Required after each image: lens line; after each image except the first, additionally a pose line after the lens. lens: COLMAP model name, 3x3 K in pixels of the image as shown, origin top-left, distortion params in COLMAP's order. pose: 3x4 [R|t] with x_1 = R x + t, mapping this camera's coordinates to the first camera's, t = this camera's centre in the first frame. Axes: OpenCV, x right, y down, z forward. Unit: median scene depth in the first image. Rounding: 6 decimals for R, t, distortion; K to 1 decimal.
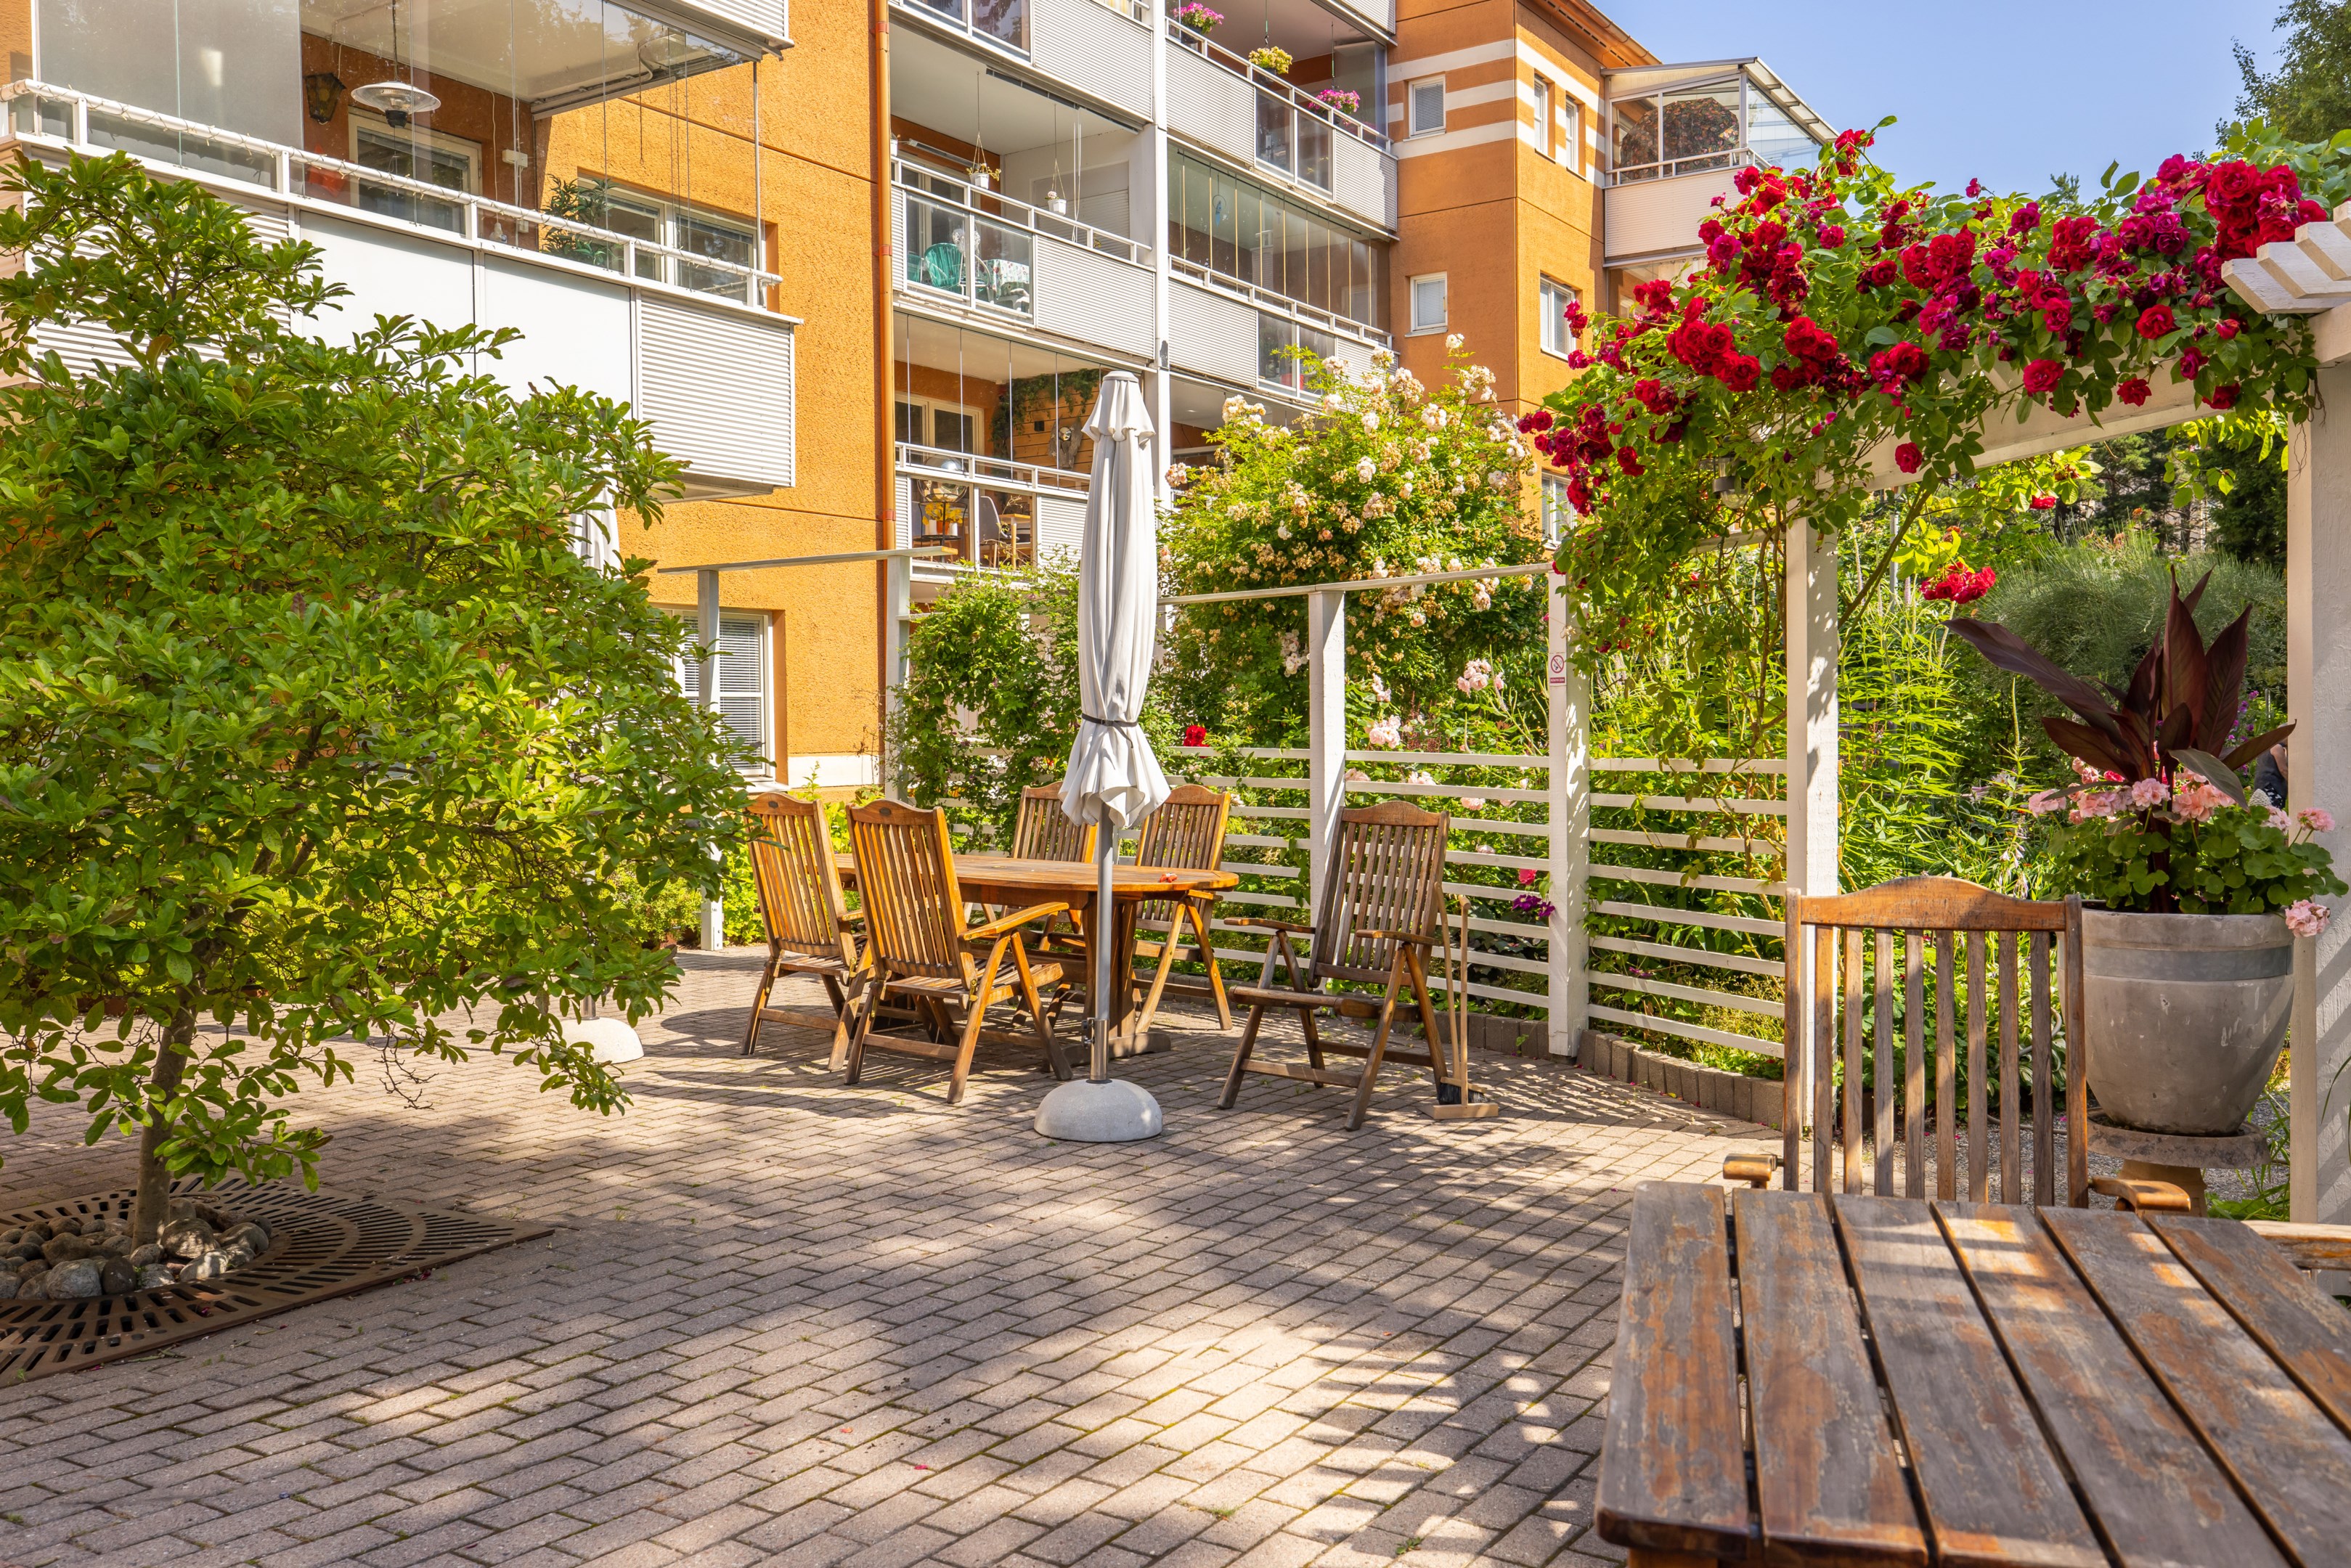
lens RADIAL K [[1983.7, 0, 1173.4], [0, 1983.7, 786.0], [0, 0, 1]] dist [-0.003153, -0.009776]
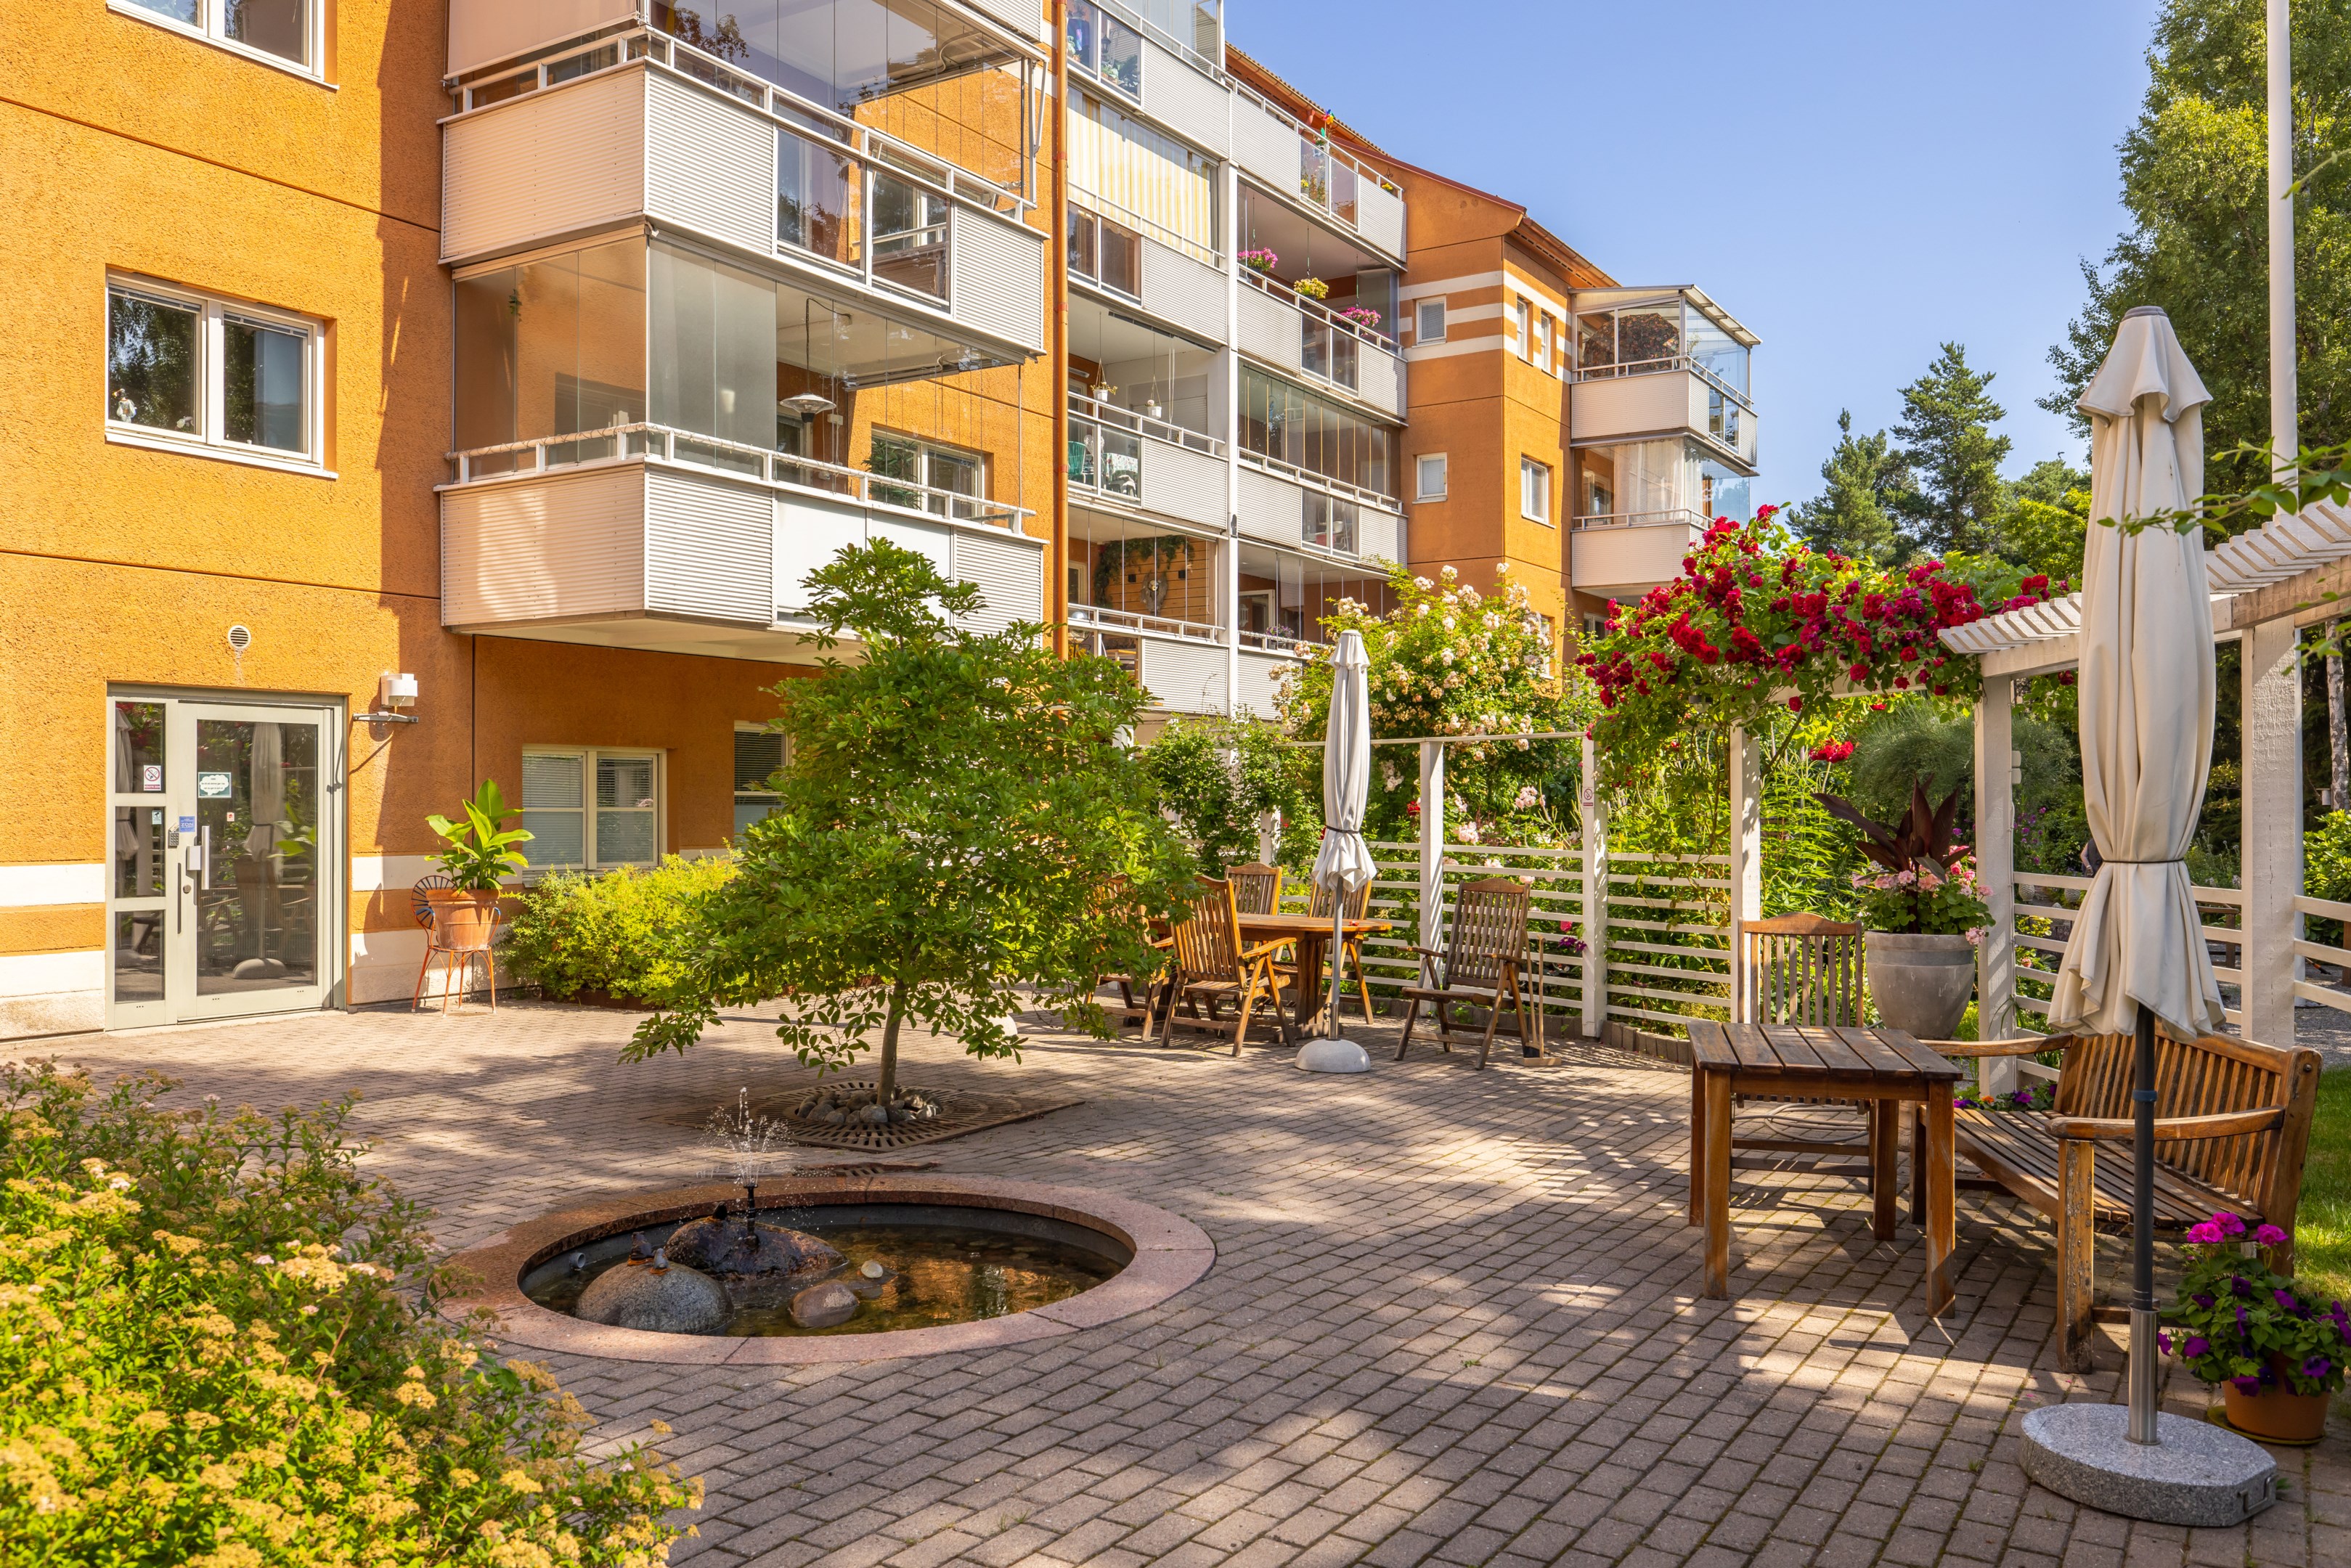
lens RADIAL K [[1886.4, 0, 1176.8], [0, 1886.4, 788.1], [0, 0, 1]] dist [-0.011052, 0.001511]
pose [[0.999671, 0.010184, 0.023536, -0.159243], [-0.009259, 0.999193, -0.039094, -0.002805], [-0.023915, 0.038863, 0.998958, -0.473819]]
